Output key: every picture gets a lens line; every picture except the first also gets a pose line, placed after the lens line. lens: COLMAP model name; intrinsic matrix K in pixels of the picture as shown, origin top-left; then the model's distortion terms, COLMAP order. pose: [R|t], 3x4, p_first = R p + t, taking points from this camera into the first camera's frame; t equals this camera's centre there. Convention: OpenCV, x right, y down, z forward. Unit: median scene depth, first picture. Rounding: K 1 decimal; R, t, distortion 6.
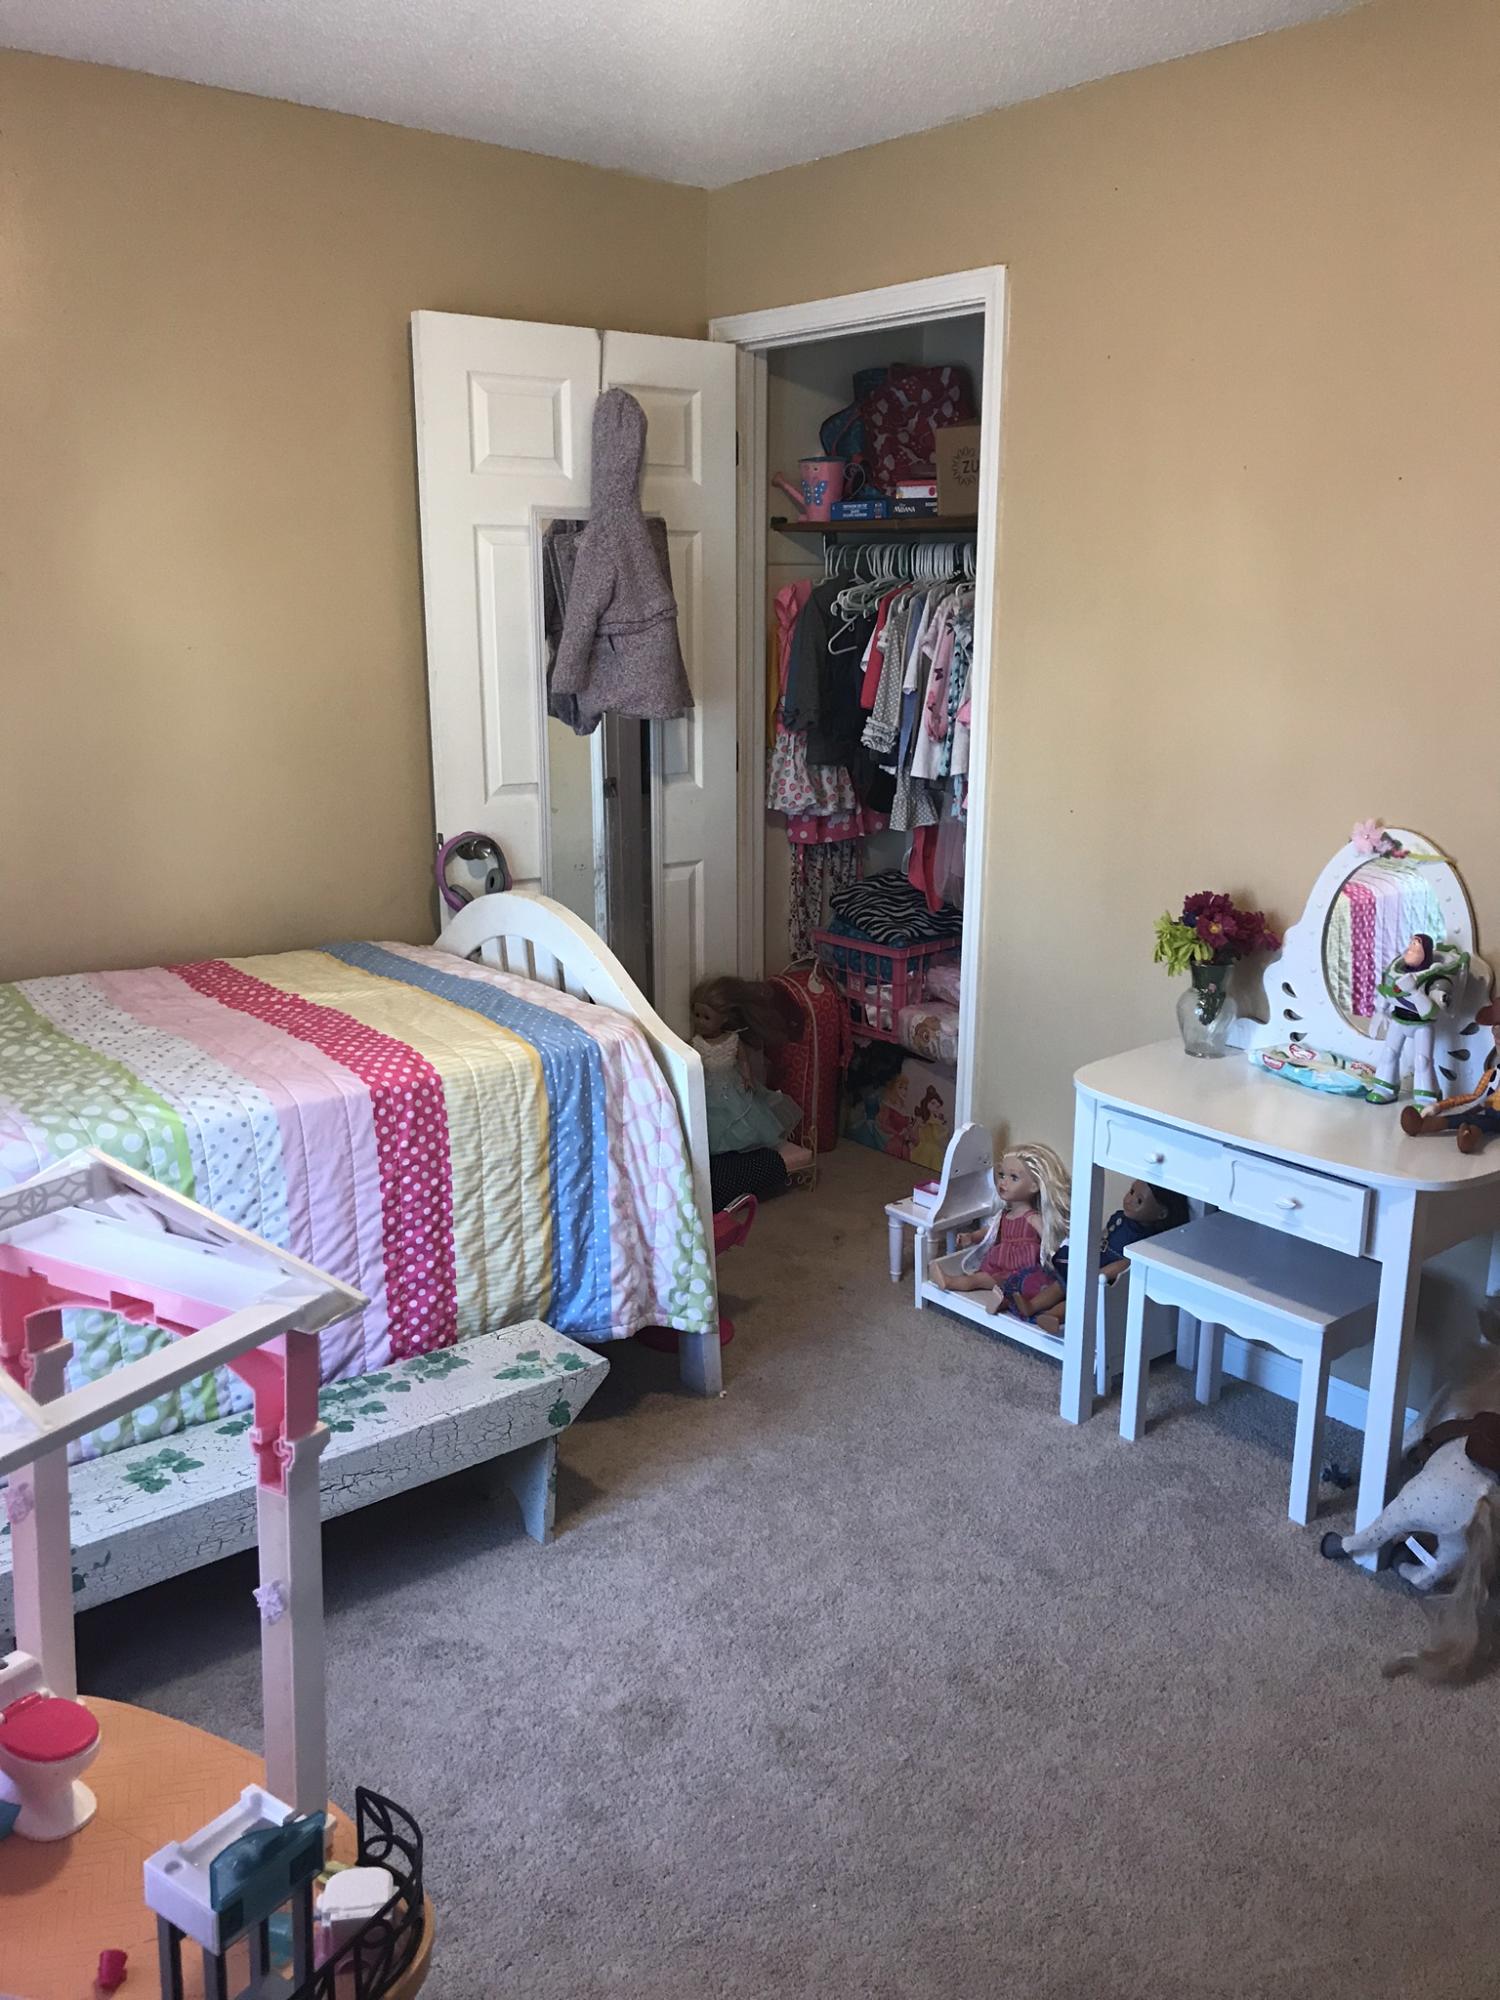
lens RADIAL K [[1637.7, 0, 751.9], [0, 1637.7, 1000.0], [0, 0, 1]] dist [0.024405, -0.008864]
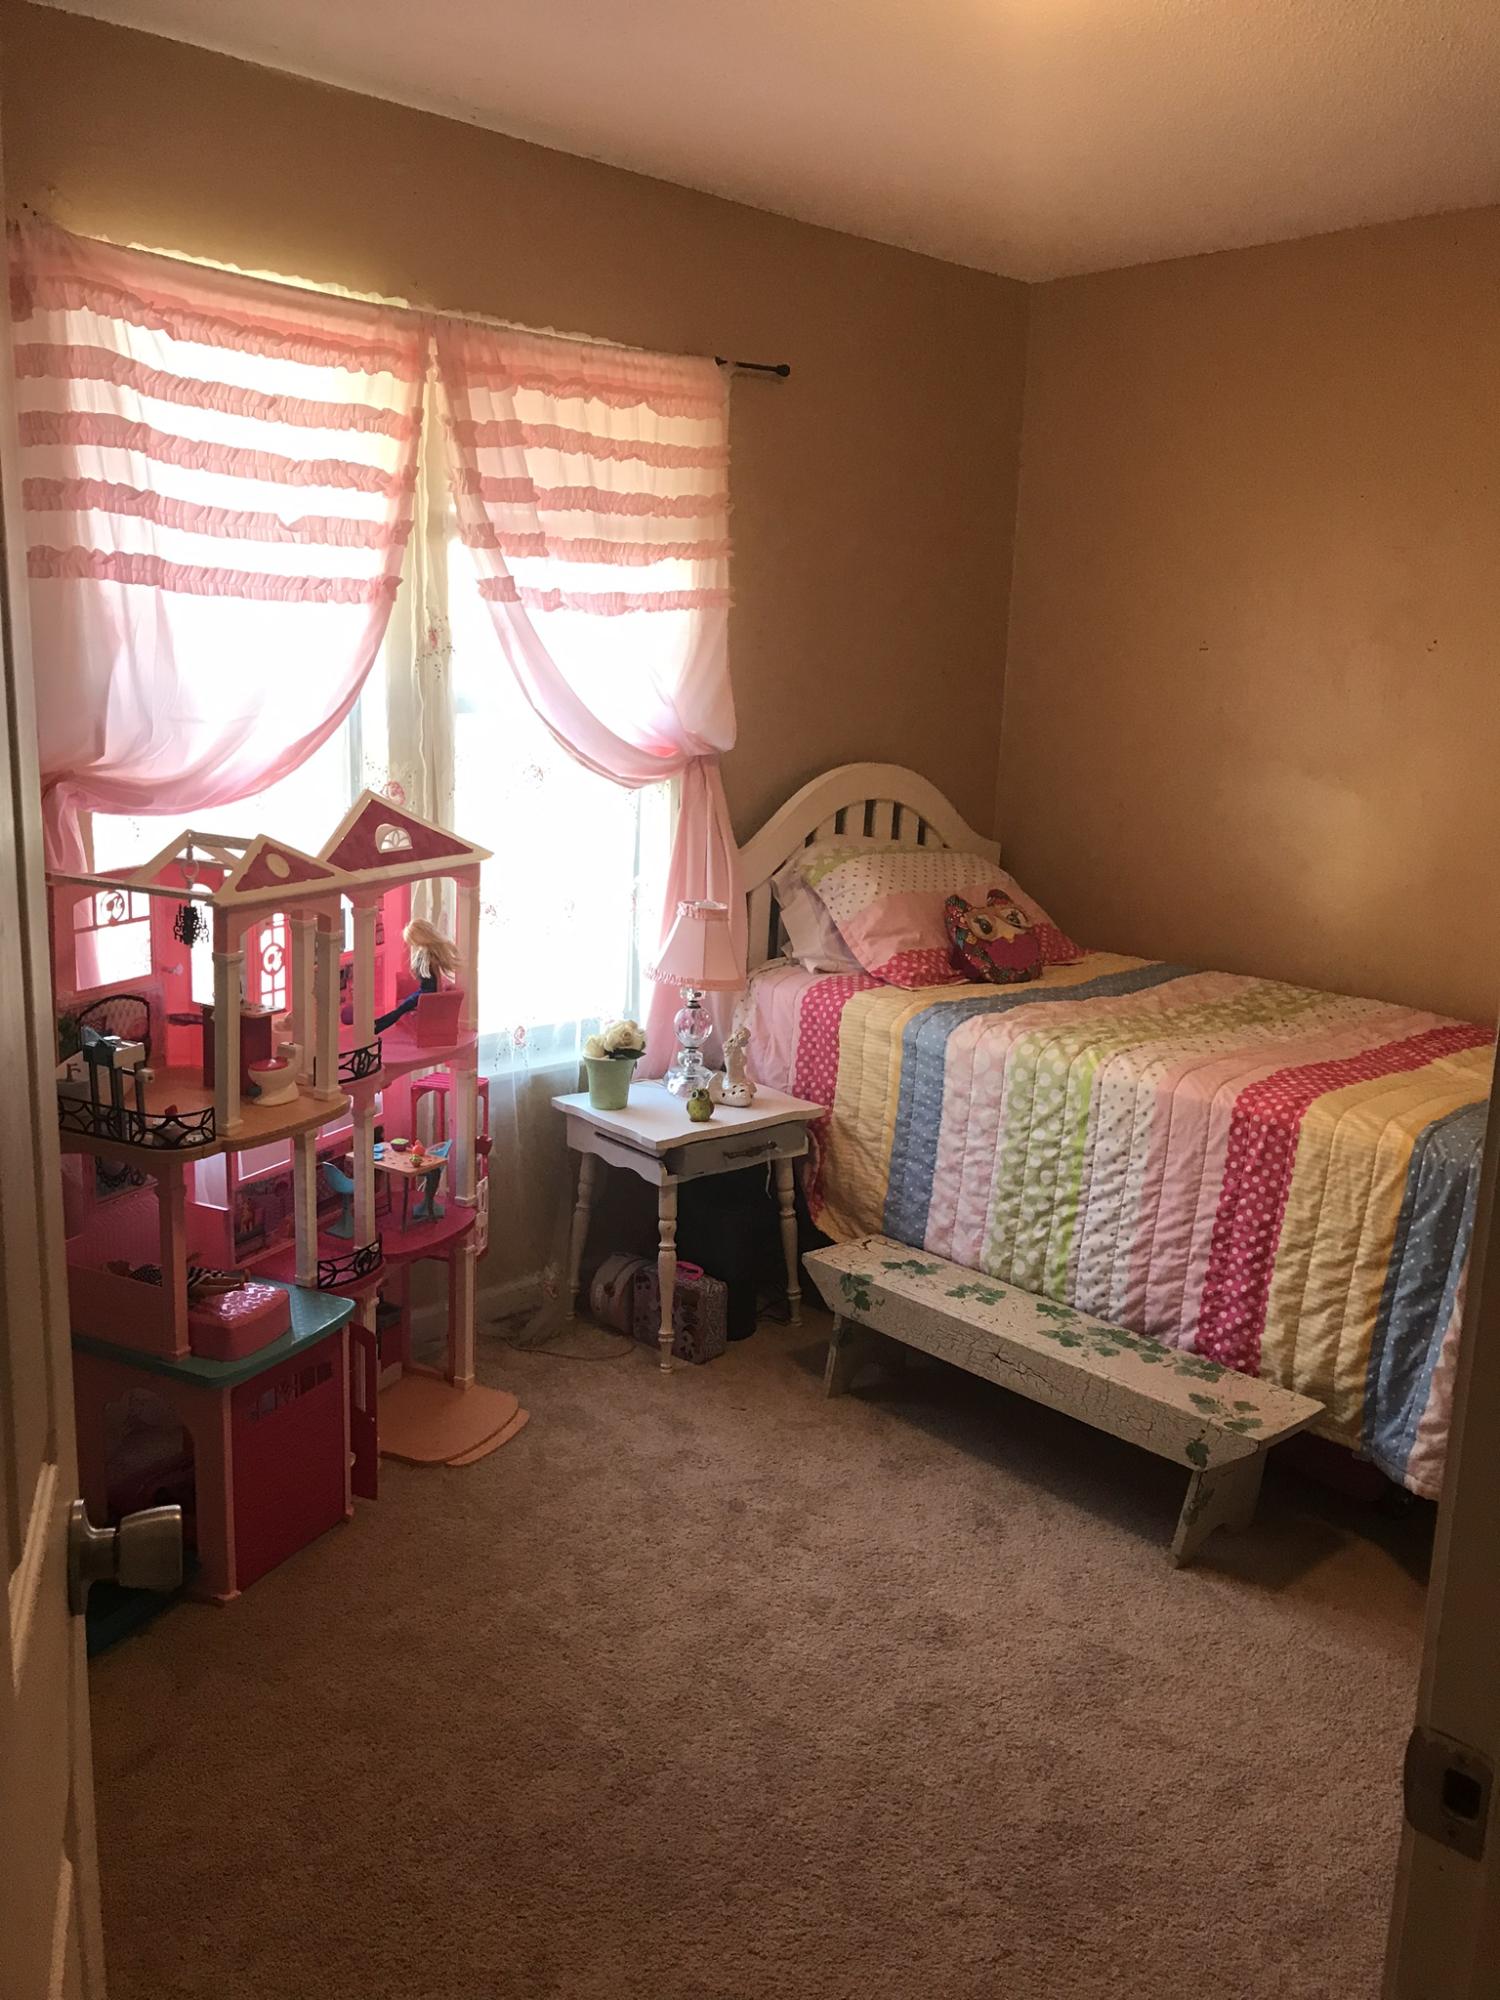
lens RADIAL K [[1637.7, 0, 755.5], [0, 1637.7, 998.8], [0, 0, 1]] dist [0.024405, -0.008864]
pose [[0.044642, 0.201283, -0.978515, 0.801798], [-0.269634, 0.945568, 0.182204, -0.126273], [0.961927, 0.255707, 0.096485, 0.550810]]
